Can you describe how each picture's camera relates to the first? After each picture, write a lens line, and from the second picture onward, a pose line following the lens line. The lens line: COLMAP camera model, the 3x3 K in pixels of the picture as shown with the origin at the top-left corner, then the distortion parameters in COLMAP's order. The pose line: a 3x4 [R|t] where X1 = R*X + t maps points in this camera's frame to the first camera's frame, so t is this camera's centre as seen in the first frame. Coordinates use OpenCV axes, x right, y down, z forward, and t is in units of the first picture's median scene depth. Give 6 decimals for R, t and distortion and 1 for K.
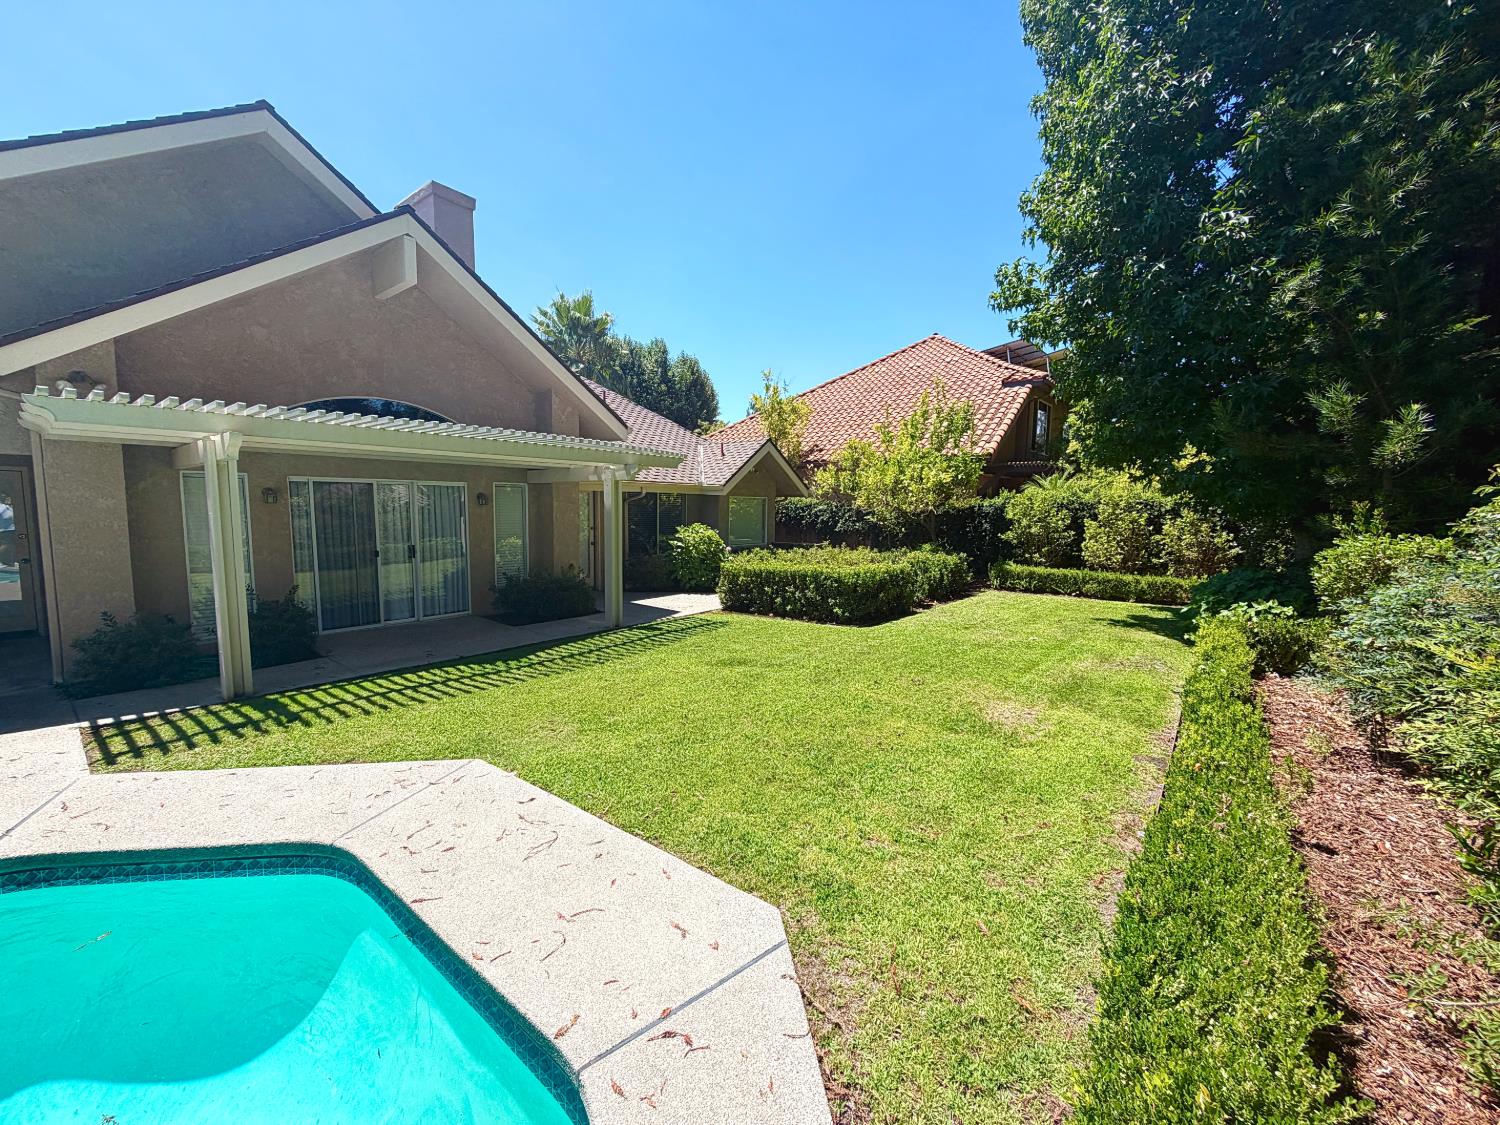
lens RADIAL K [[598.9, 0, 746.9], [0, 598.9, 562.0], [0, 0, 1]] dist [0.000786, -0.000931]
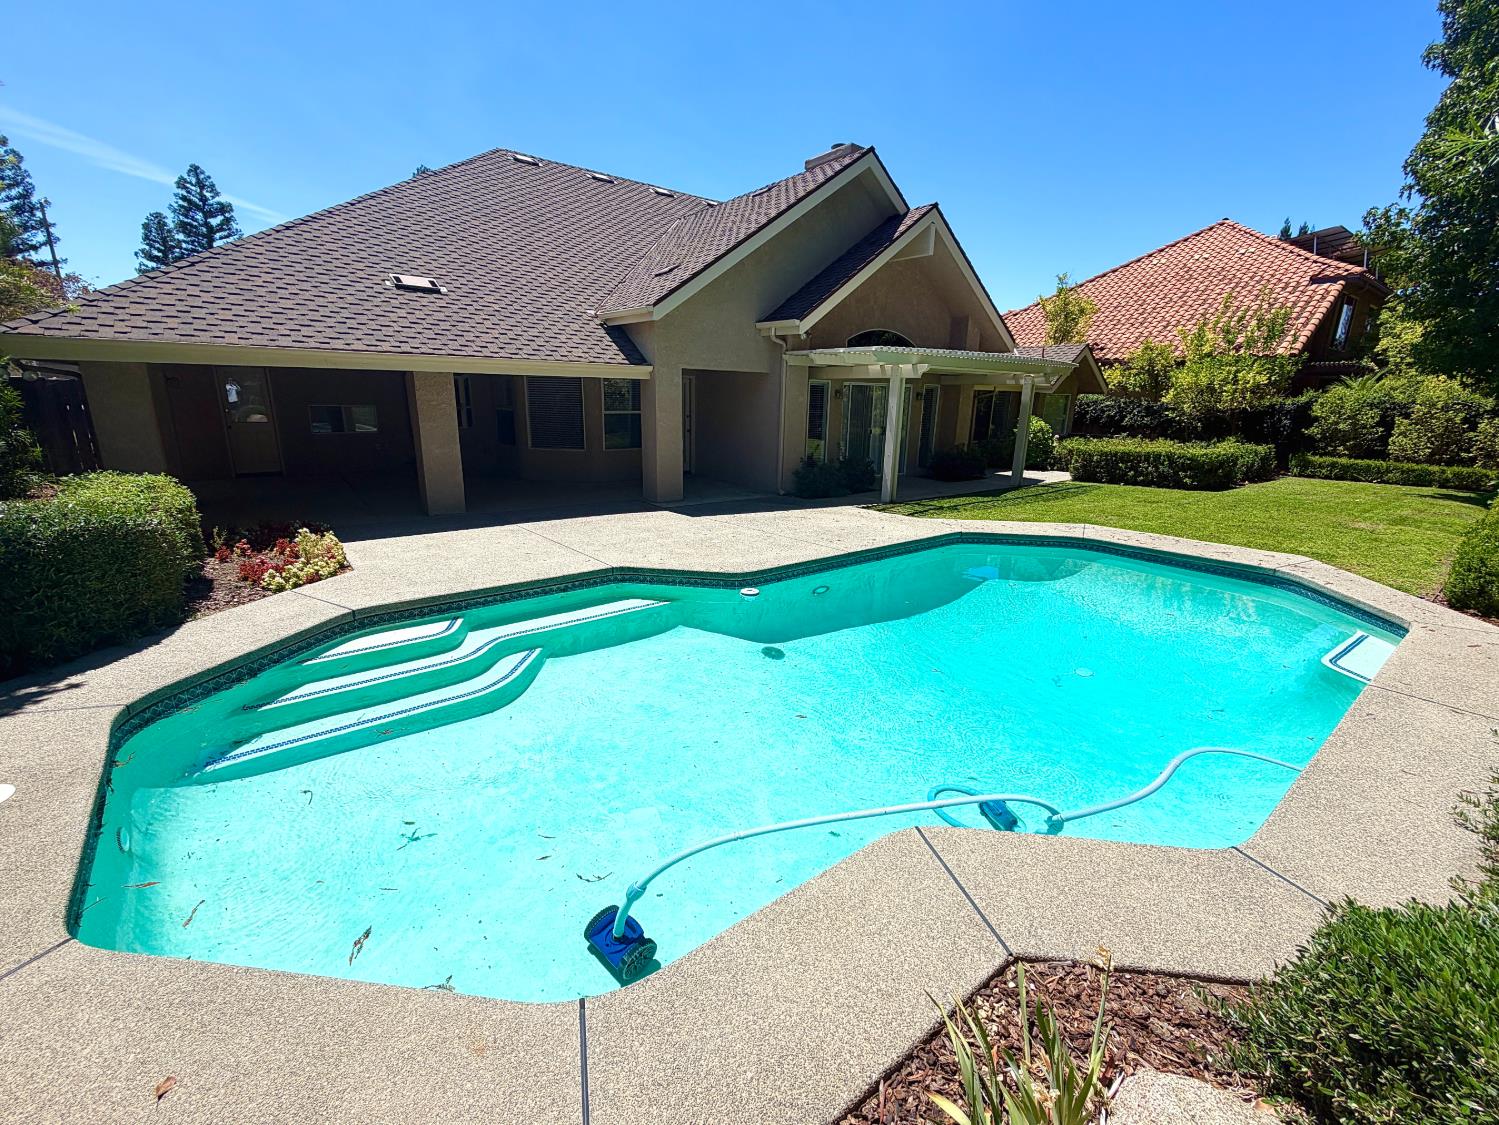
lens RADIAL K [[648.3, 0, 725.8], [0, 648.3, 567.2], [0, 0, 1]] dist [0.001753, -0.000853]
pose [[0.974406, 0.066014, -0.214886, -0.526274], [-0.030119, 0.985629, 0.166216, 0.057175], [0.222770, -0.155489, 0.962391, -0.692602]]
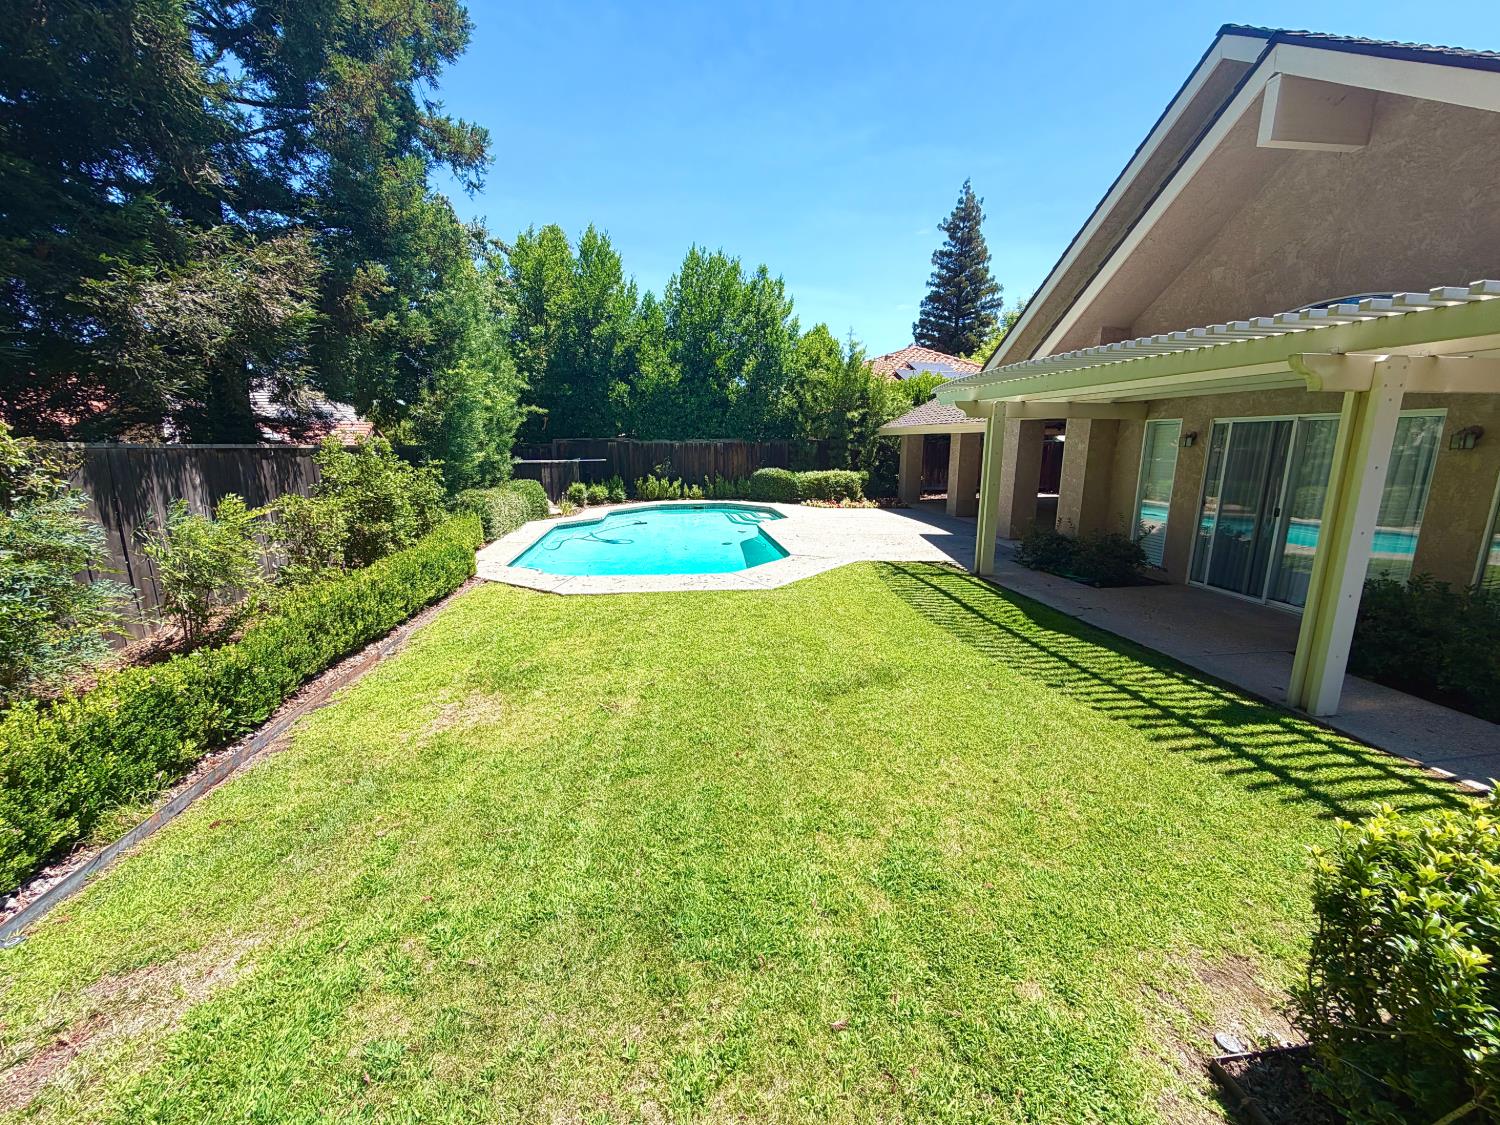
lens RADIAL K [[598.9, 0, 749.1], [0, 598.9, 568.6], [0, 0, 1]] dist [0.000786, -0.000931]
pose [[-0.678016, 0.143691, -0.720866, 0.381564], [-0.073122, 0.962657, 0.260663, -0.085121], [0.731401, 0.229444, -0.642190, 0.893349]]
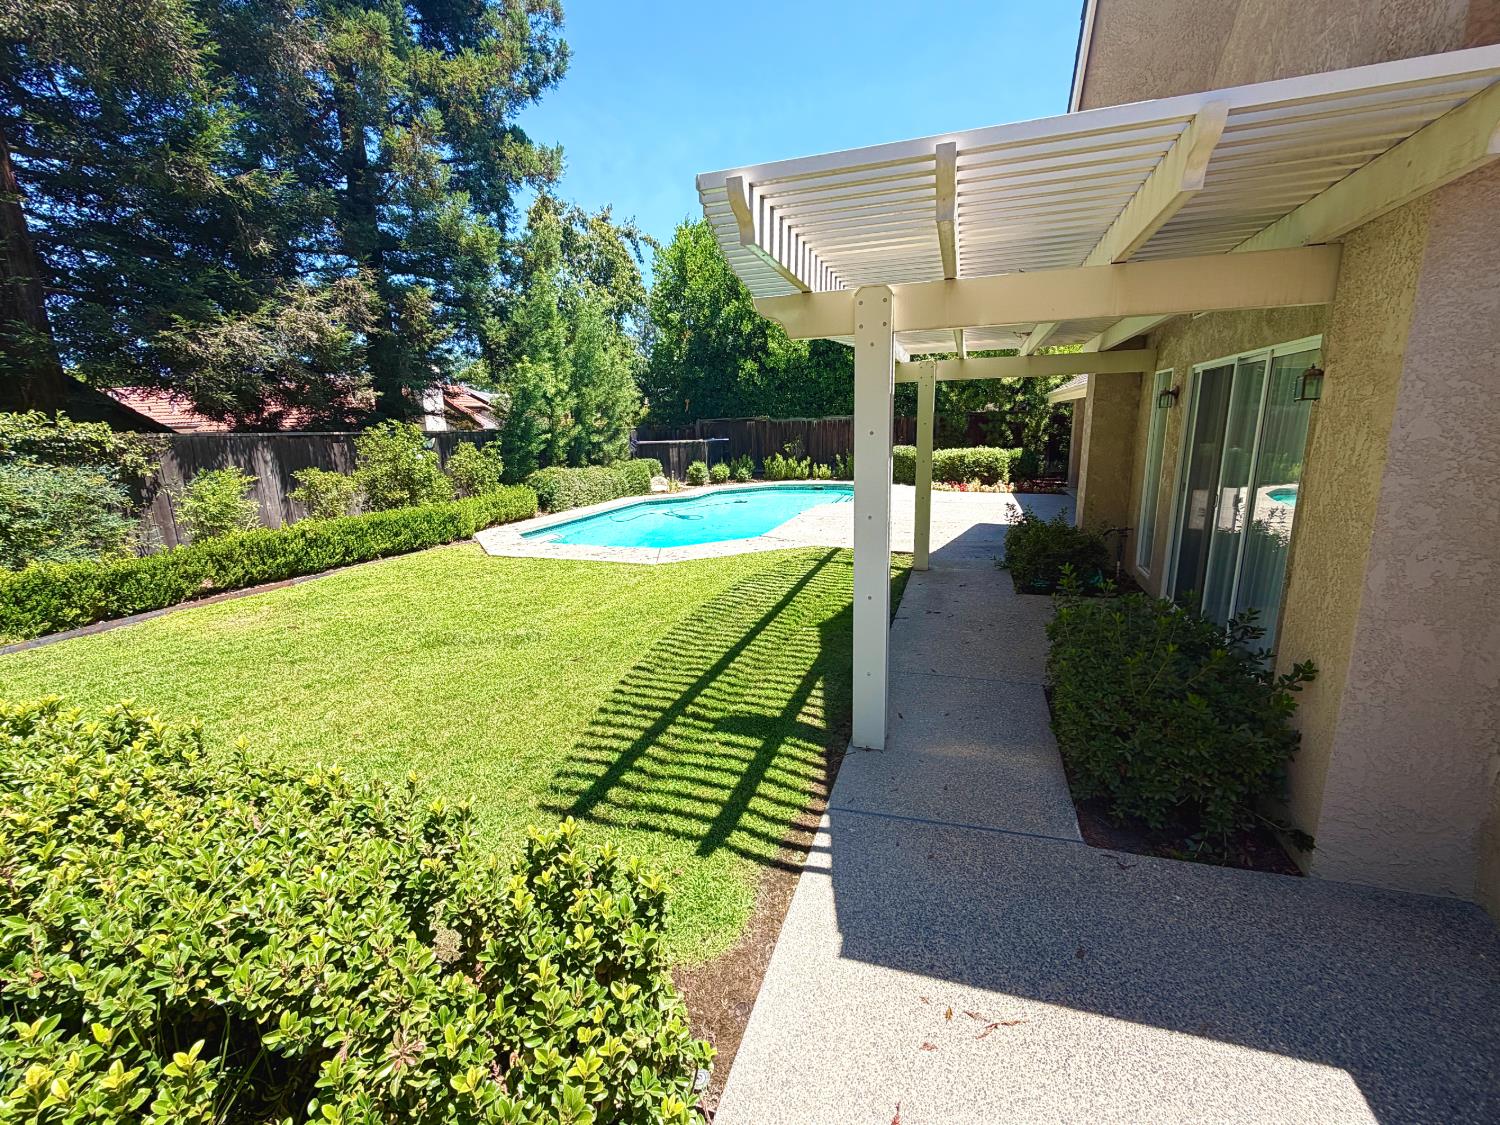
lens RADIAL K [[648.7, 0, 746.7], [0, 648.7, 561.1], [0, 0, 1]] dist [0.001753, -0.000853]
pose [[-0.935679, 0.088766, -0.341503, -0.016338], [-0.013671, 0.957993, 0.286466, -0.108125], [0.352586, 0.272709, -0.895161, 1.222449]]
